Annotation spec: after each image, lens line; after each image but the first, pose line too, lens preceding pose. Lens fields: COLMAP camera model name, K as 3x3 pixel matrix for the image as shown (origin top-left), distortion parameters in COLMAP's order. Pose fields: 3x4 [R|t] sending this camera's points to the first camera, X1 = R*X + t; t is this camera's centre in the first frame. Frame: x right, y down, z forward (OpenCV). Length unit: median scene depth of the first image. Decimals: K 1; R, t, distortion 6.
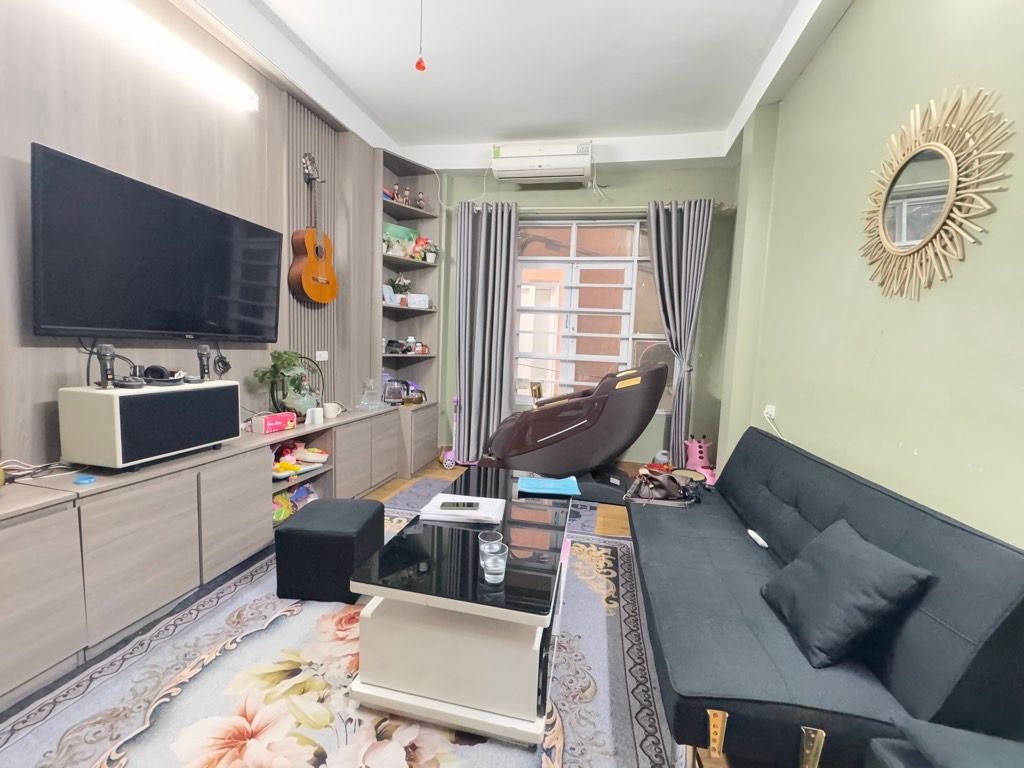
lens RADIAL K [[406.2, 0, 512.4], [0, 406.2, 381.5], [0, 0, 1]] dist [-0.001437, 0.000517]
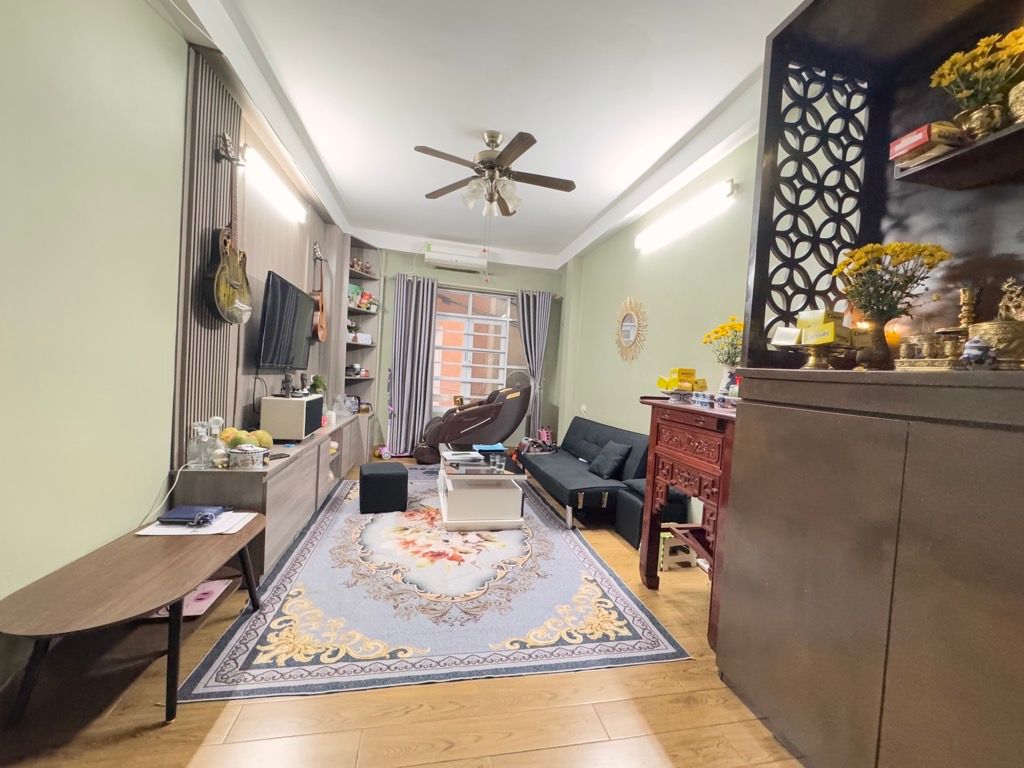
lens RADIAL K [[406.2, 0, 510.7], [0, 406.2, 380.3], [0, 0, 1]] dist [-0.001437, 0.000517]
pose [[0.909811, 0.007069, 0.414964, -0.547790], [0.014123, 0.998749, -0.047979, 0.026564], [-0.414784, 0.049512, 0.908572, -0.710755]]
